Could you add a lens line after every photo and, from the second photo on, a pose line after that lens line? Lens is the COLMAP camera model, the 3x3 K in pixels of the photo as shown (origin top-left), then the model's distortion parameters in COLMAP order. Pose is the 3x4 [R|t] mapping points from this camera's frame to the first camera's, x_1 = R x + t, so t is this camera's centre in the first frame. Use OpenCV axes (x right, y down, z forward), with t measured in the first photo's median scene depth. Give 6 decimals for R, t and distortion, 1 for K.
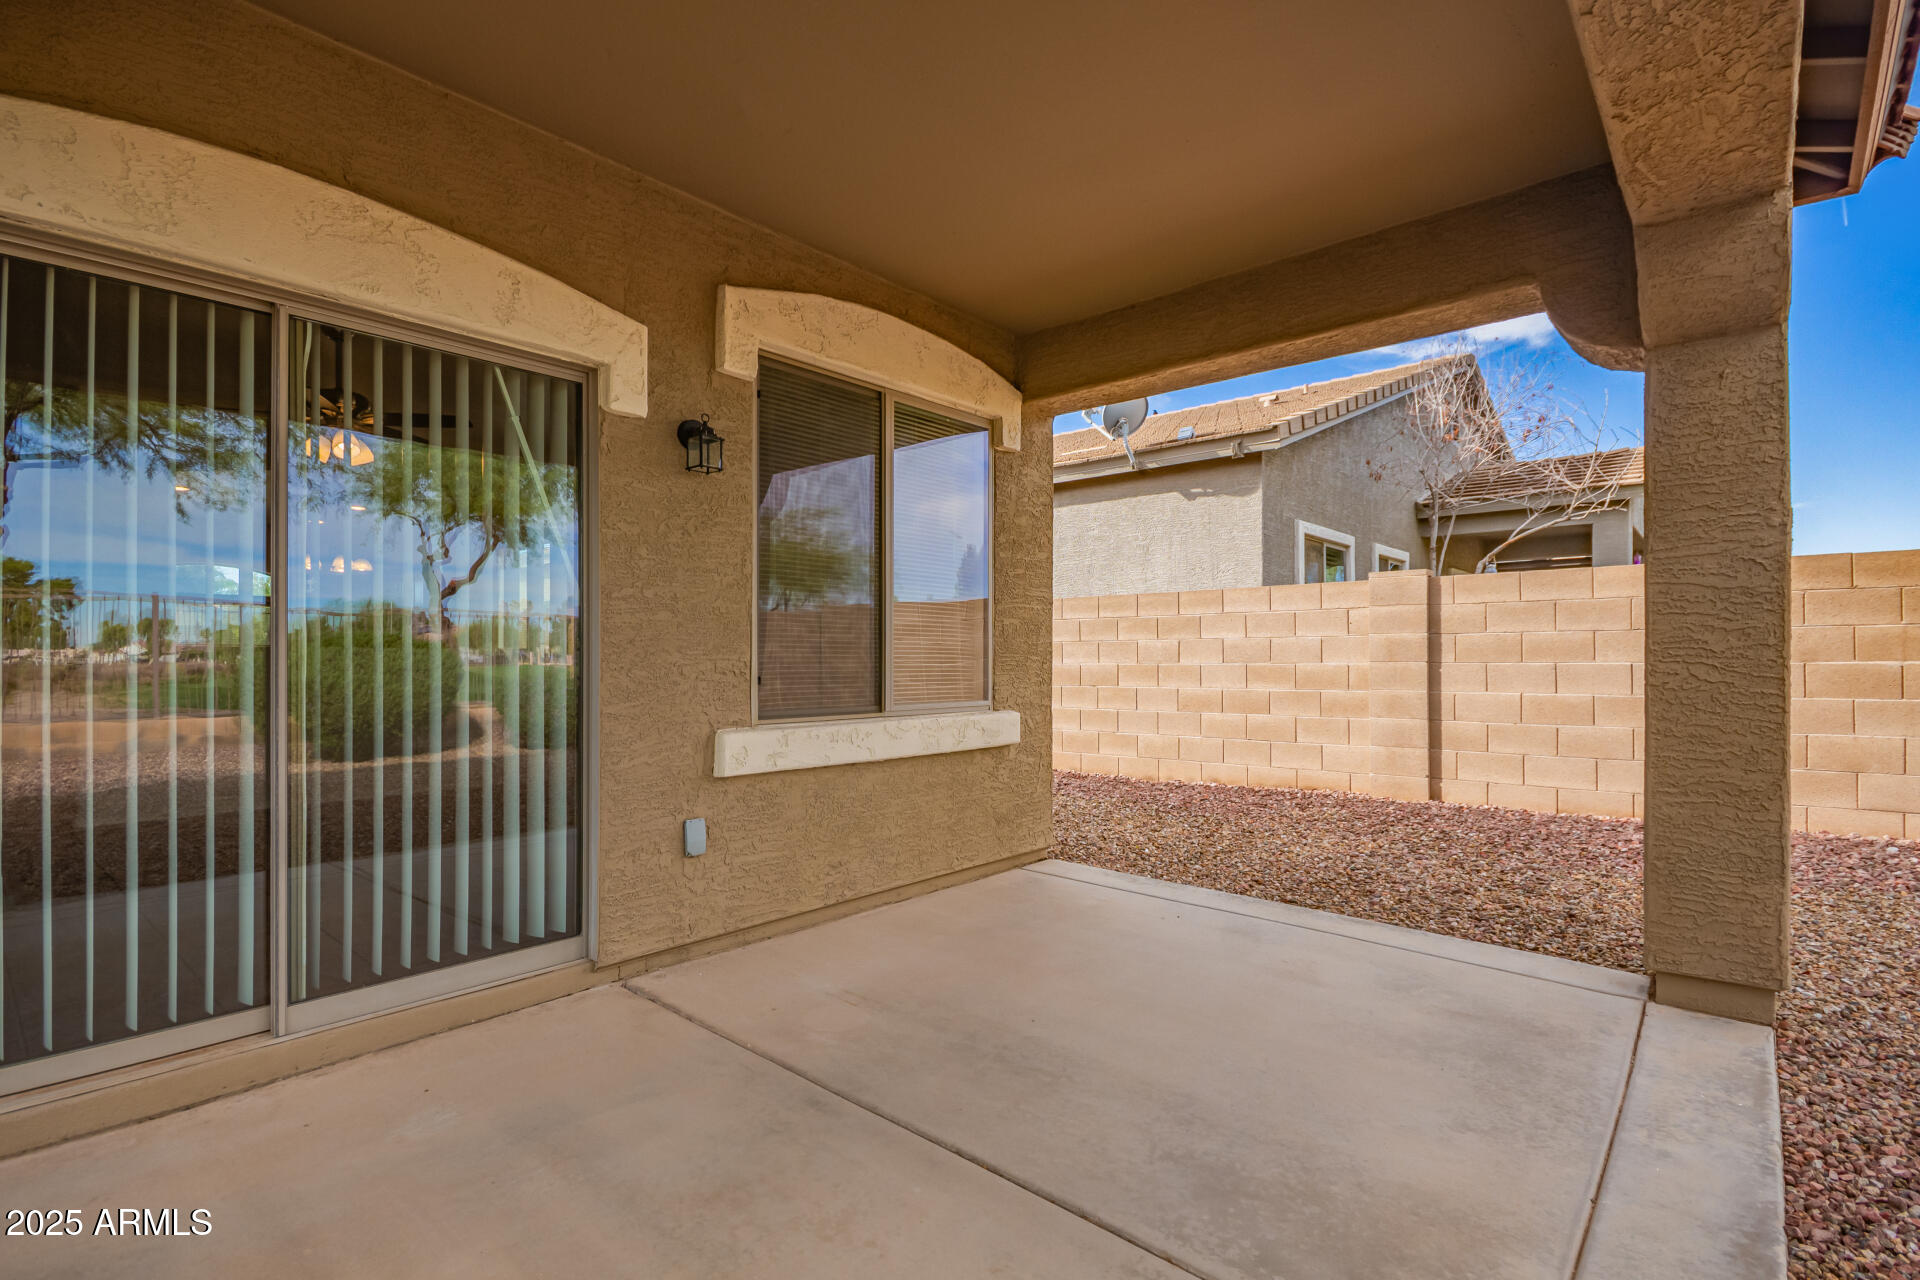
lens RADIAL K [[902.7, 0, 960.9], [0, 902.7, 660.8], [0, 0, 1]] dist [0.002258, 0.006455]
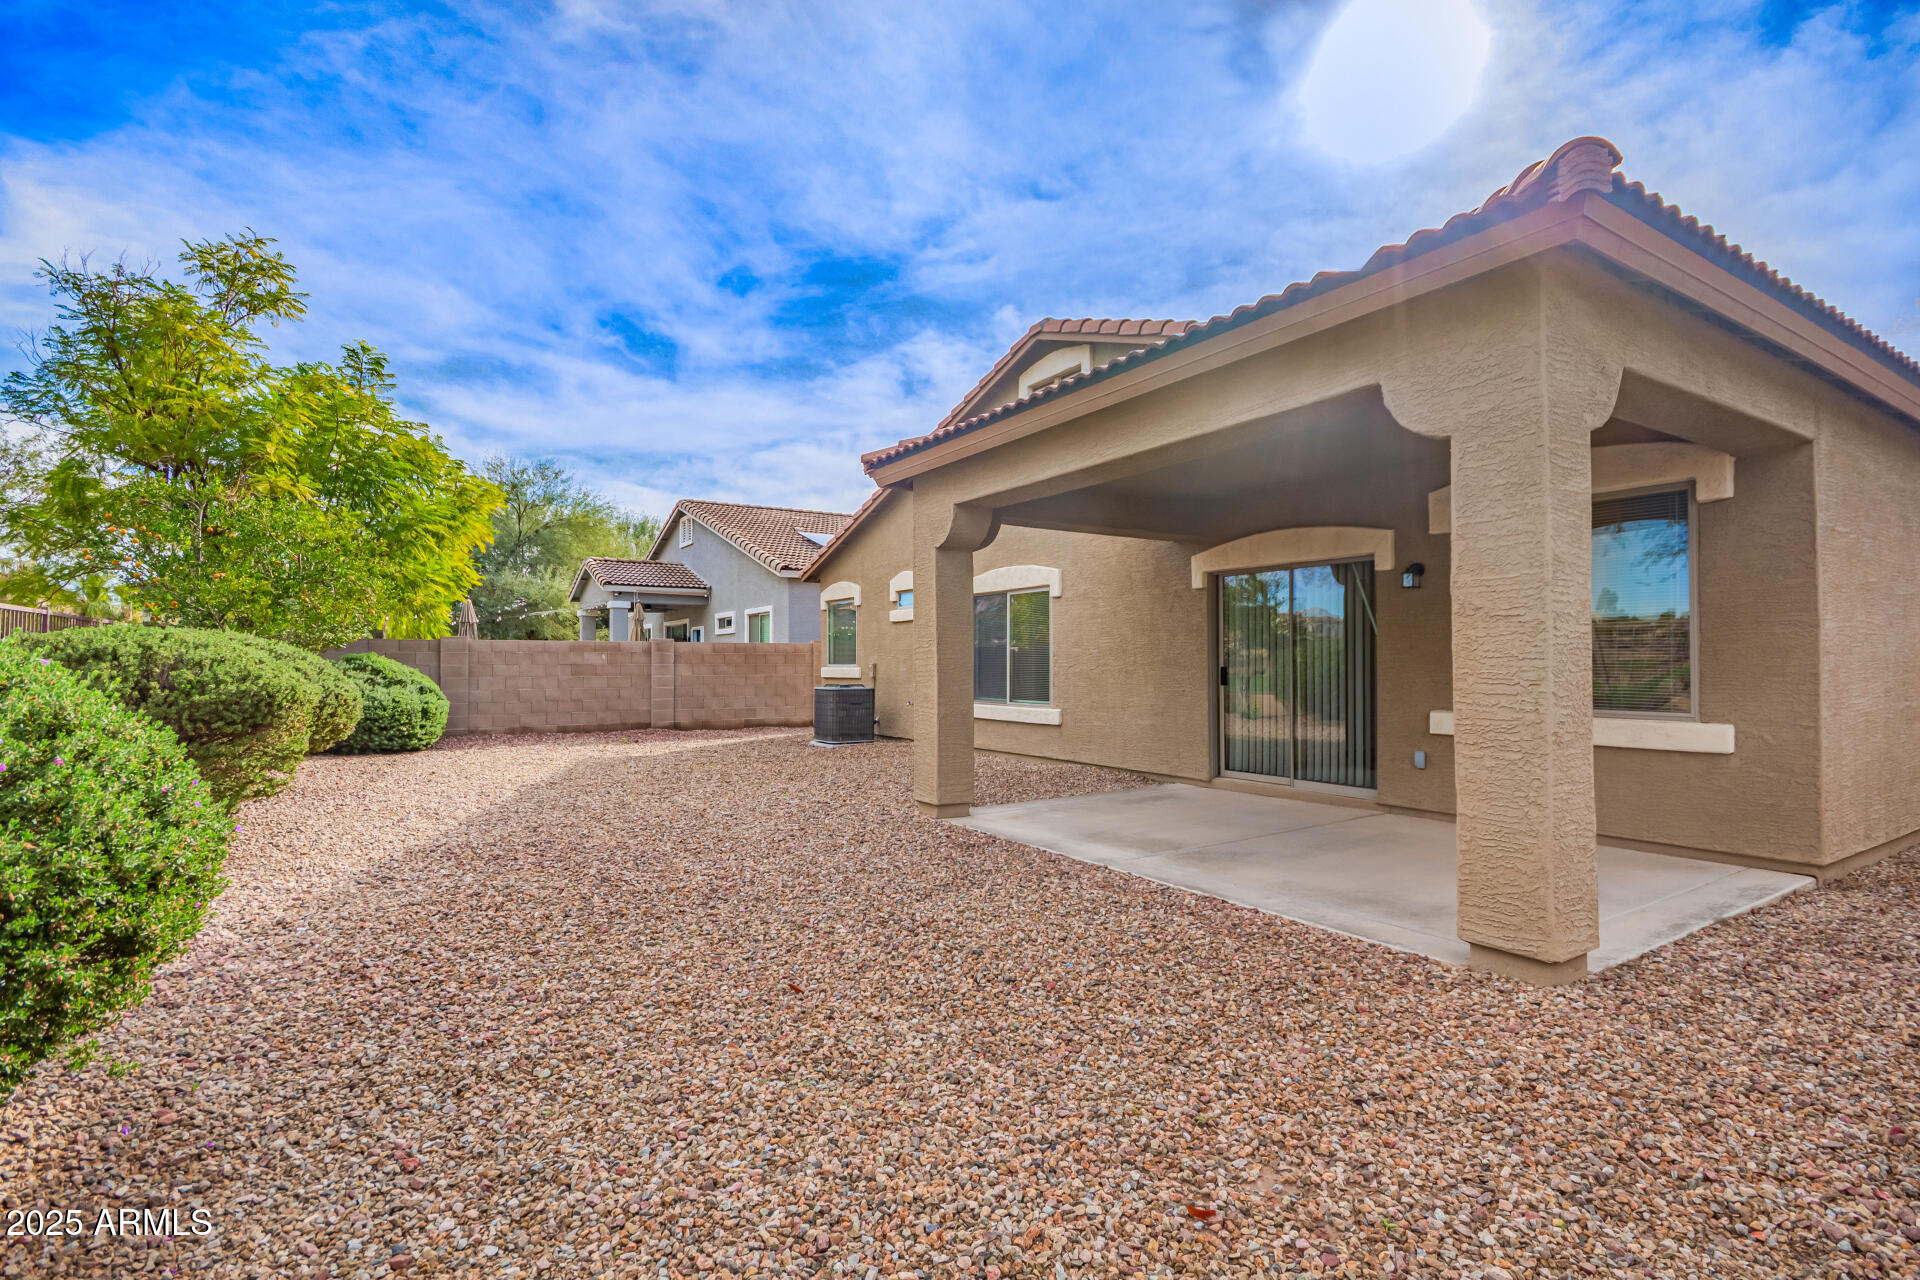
lens RADIAL K [[902.7, 0, 960.9], [0, 902.7, 660.8], [0, 0, 1]] dist [0.002258, 0.006455]
pose [[-0.287019, -0.002783, -0.957921, 1.941083], [-0.002267, 0.999995, -0.002226, -0.027156], [0.957922, 0.001533, -0.287024, 0.555744]]
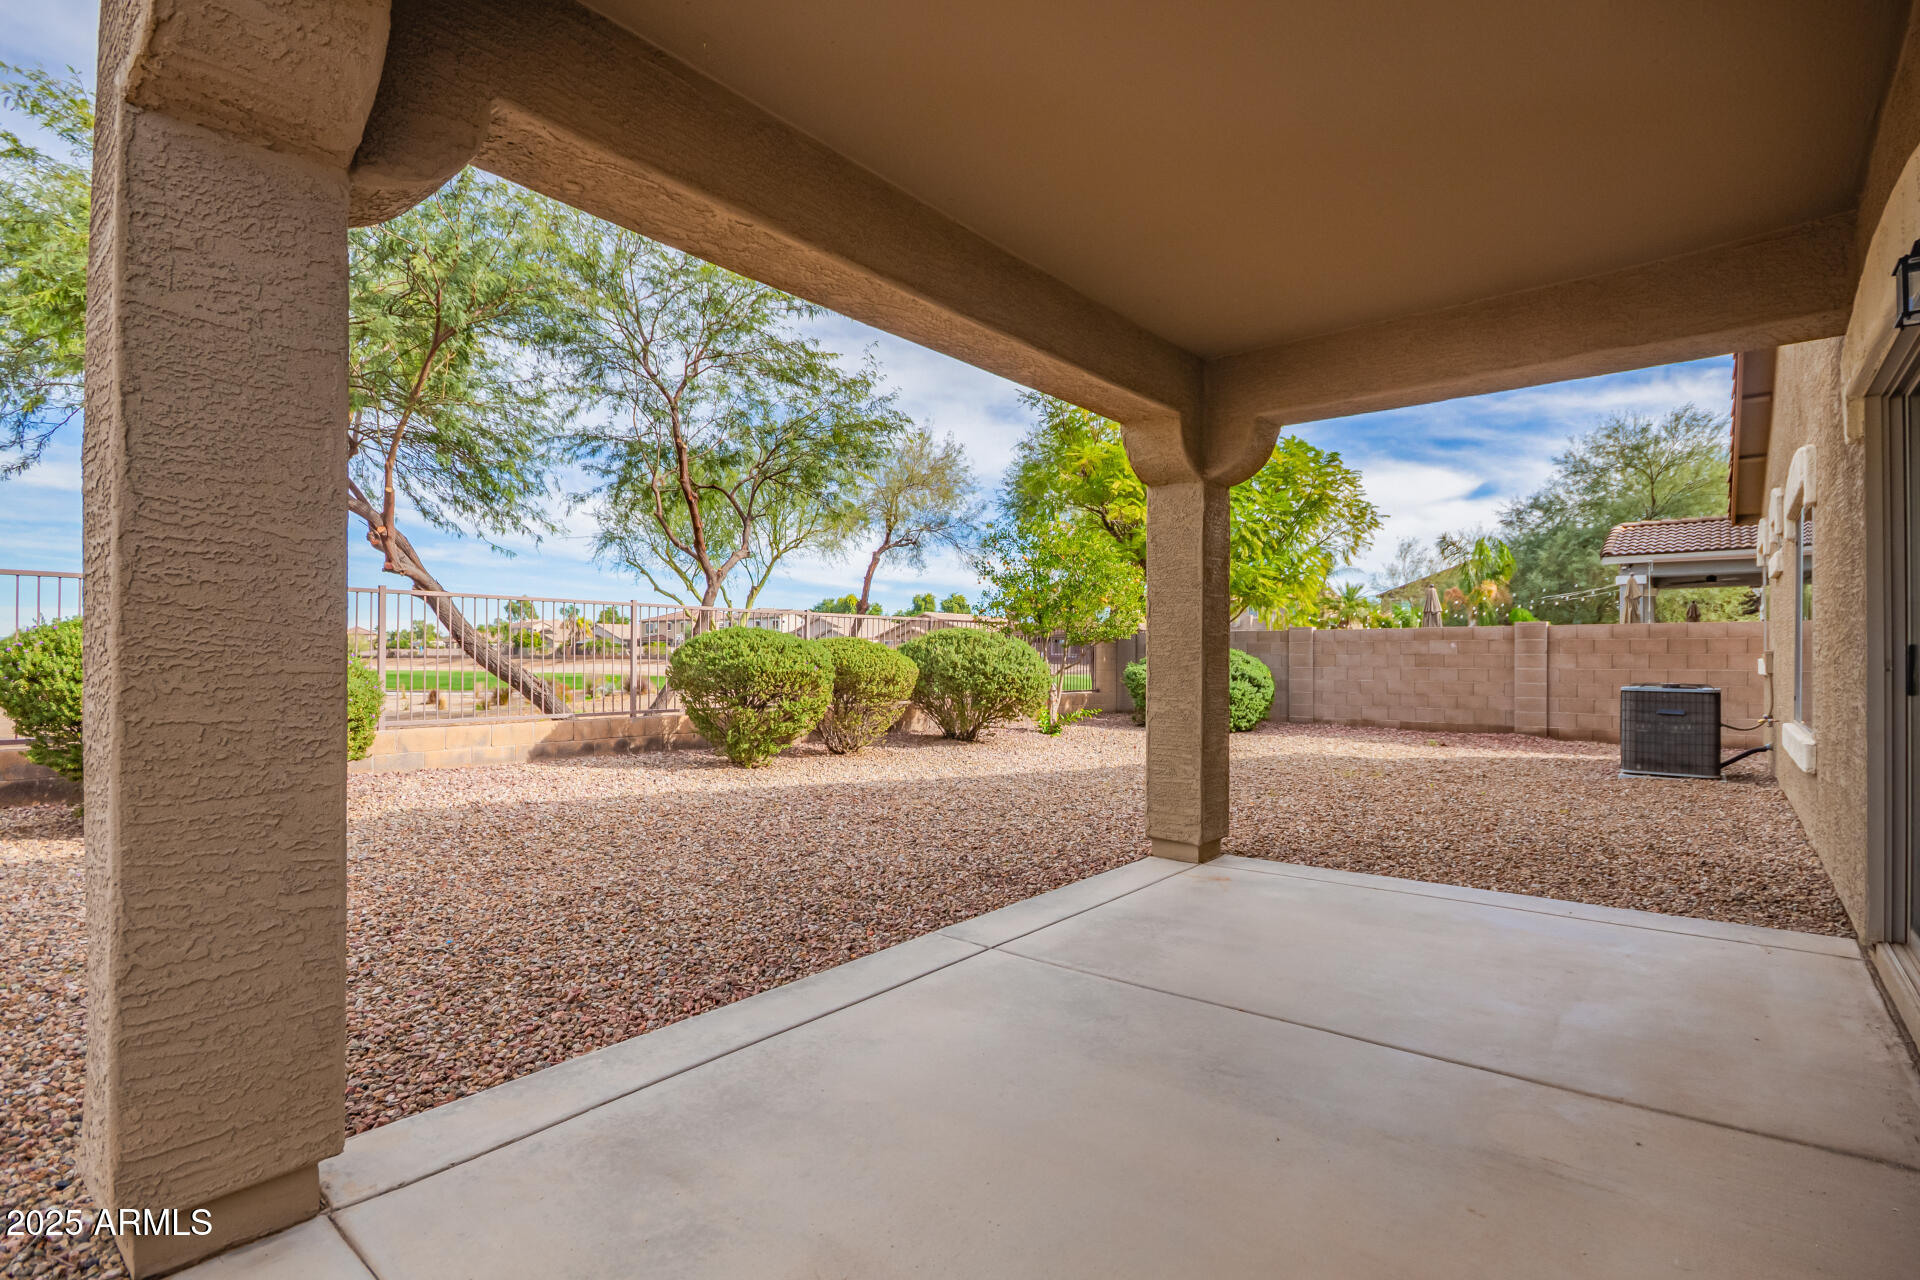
lens RADIAL K [[902.7, 0, 960.9], [0, 902.7, 660.8], [0, 0, 1]] dist [0.002258, 0.006455]
pose [[-0.999787, -0.002129, -0.020532, 0.298041], [-0.002267, 0.999975, 0.006739, -0.008050], [0.020517, 0.006785, -0.999766, 1.437907]]
